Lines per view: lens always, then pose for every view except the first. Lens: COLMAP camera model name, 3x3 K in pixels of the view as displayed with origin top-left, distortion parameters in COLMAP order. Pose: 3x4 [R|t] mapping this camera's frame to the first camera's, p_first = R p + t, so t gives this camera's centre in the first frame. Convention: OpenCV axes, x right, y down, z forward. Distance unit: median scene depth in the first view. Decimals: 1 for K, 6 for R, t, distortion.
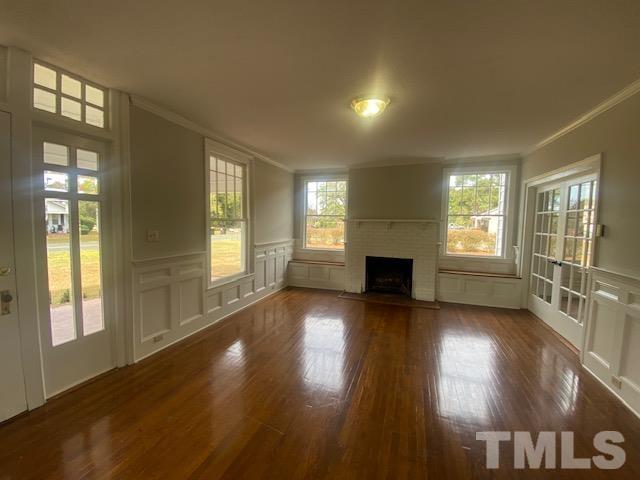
lens RADIAL K [[276.8, 0, 320.0], [0, 276.8, 240.0], [0, 0, 1]] dist [0.107687, -0.056413]
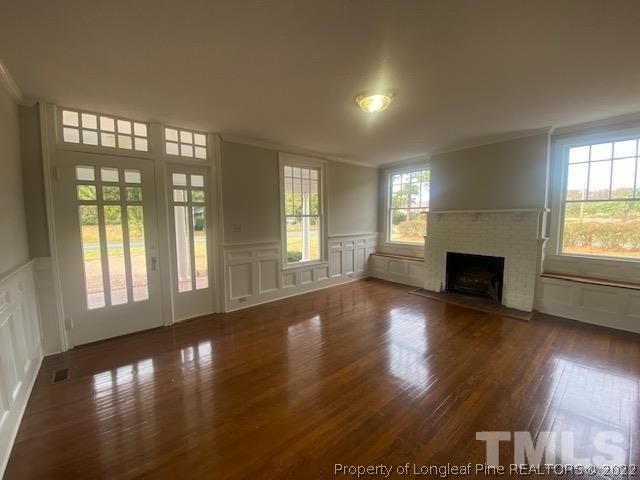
lens RADIAL K [[276.8, 0, 320.0], [0, 276.8, 240.0], [0, 0, 1]] dist [0.107687, -0.056413]
pose [[0.851144, 0.022438, -0.524452, 0.327464], [-0.012834, 0.999677, 0.021942, 0.005754], [0.524775, -0.011945, 0.851157, 0.006918]]
